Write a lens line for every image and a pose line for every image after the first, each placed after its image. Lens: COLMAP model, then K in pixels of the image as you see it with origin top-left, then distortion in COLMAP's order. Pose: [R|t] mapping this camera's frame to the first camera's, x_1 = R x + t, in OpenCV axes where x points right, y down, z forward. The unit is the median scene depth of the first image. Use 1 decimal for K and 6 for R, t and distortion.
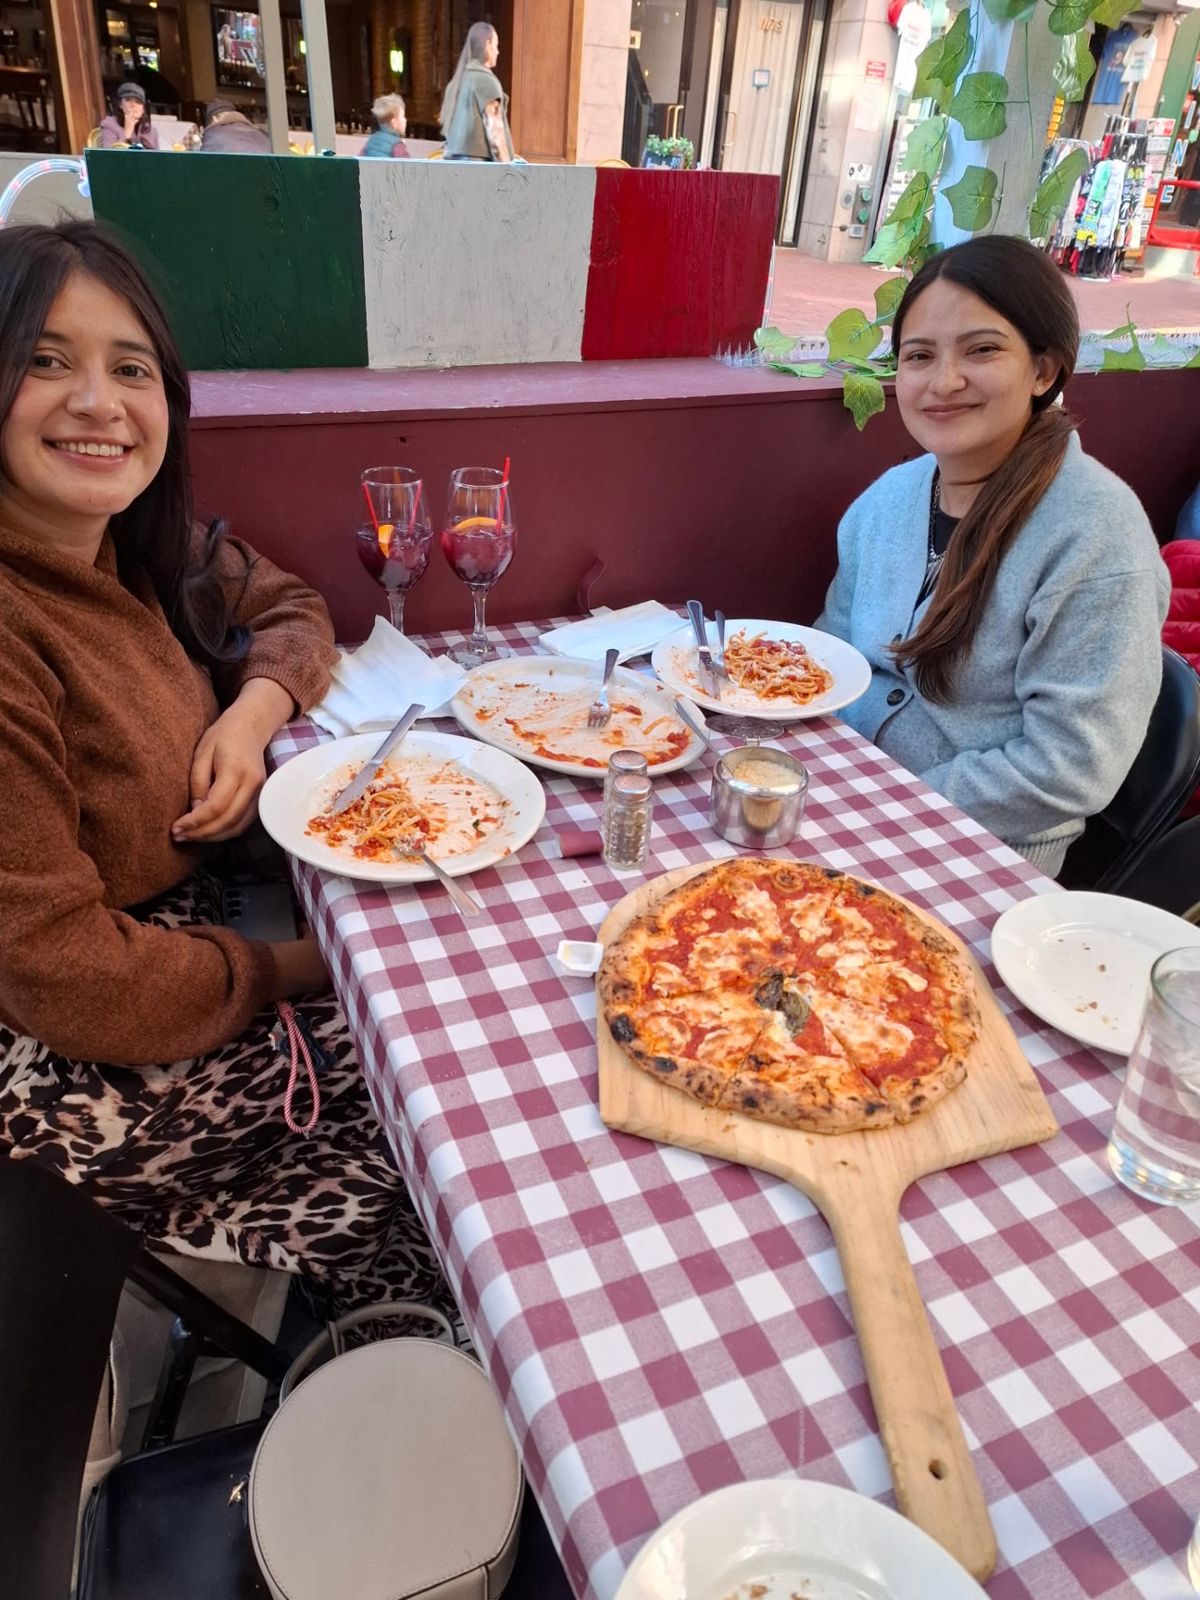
lens RADIAL K [[1128.7, 0, 600.0], [0, 1128.7, 800.0], [0, 0, 1]] dist [0.194058, -0.303240]
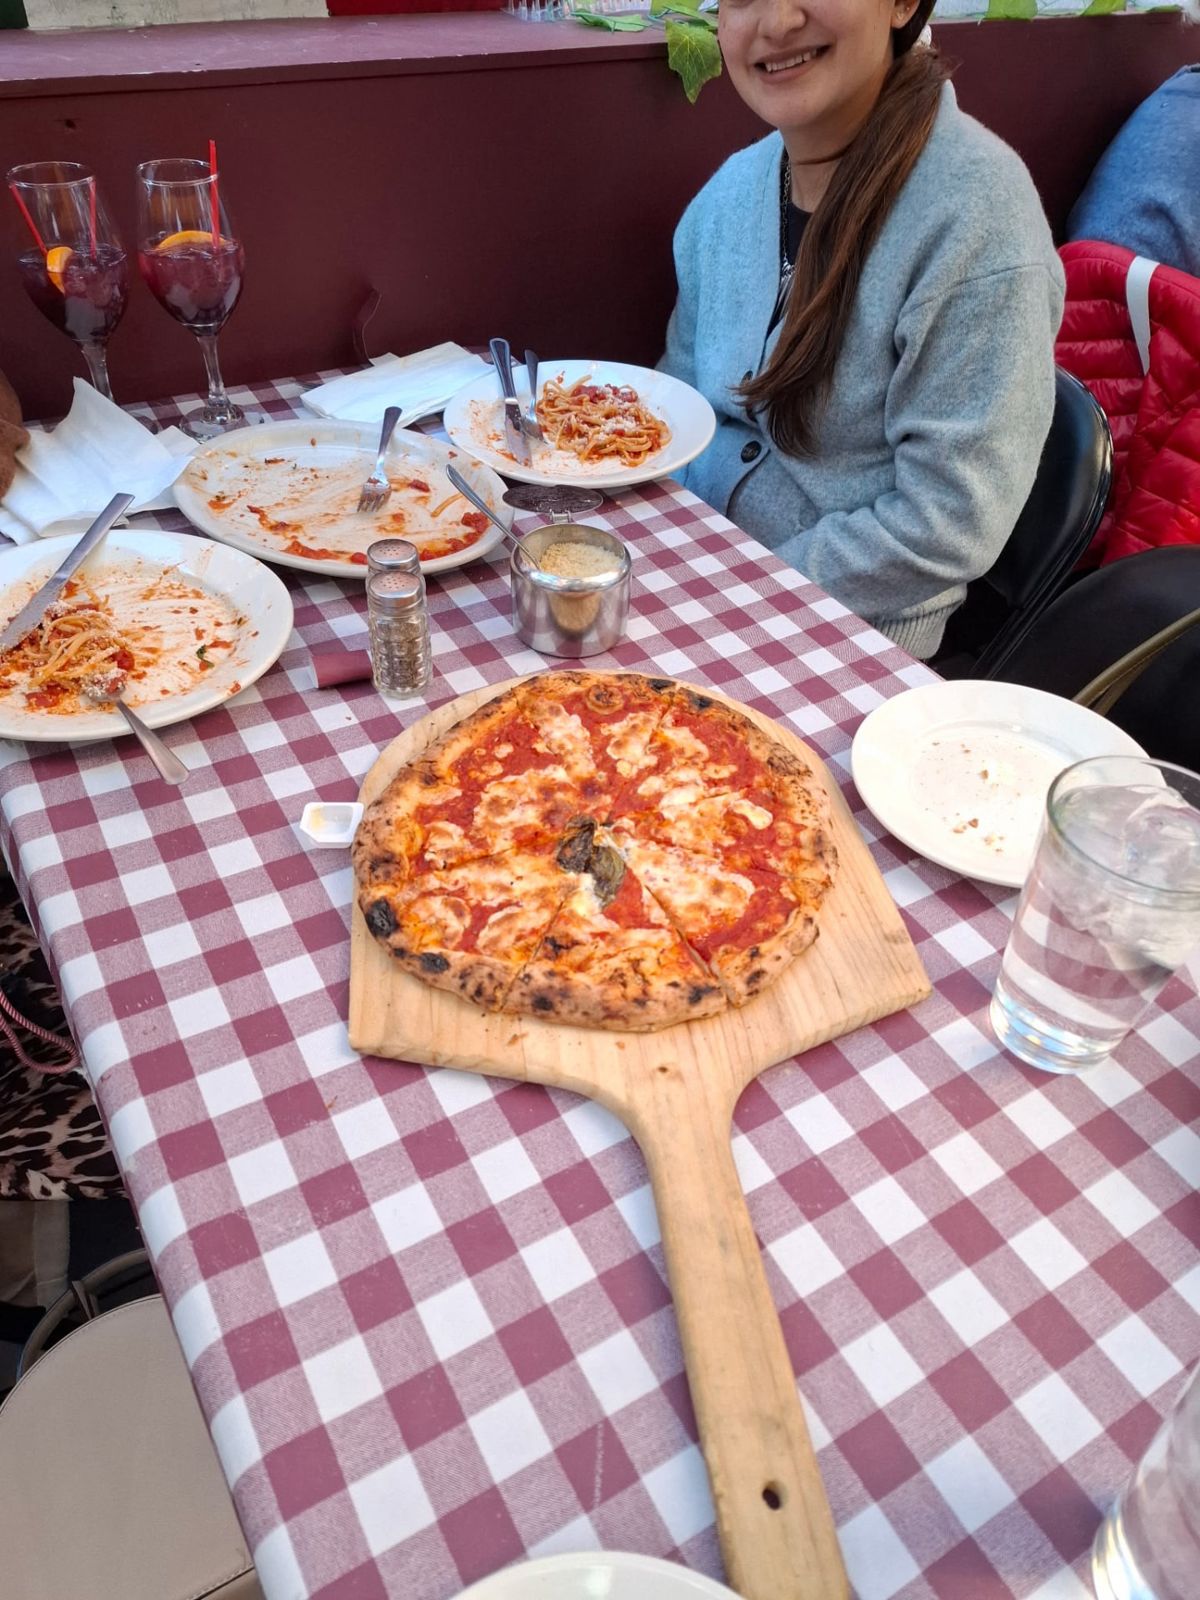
lens RADIAL K [[1188.2, 0, 600.0], [0, 1188.2, 800.0], [0, 0, 1]] dist [0.116444, -0.106915]
pose [[0.992561, -0.086410, 0.085770, 0.083019], [0.070221, 0.981794, 0.176493, -0.005038], [-0.099459, -0.169157, 0.980558, 0.176702]]
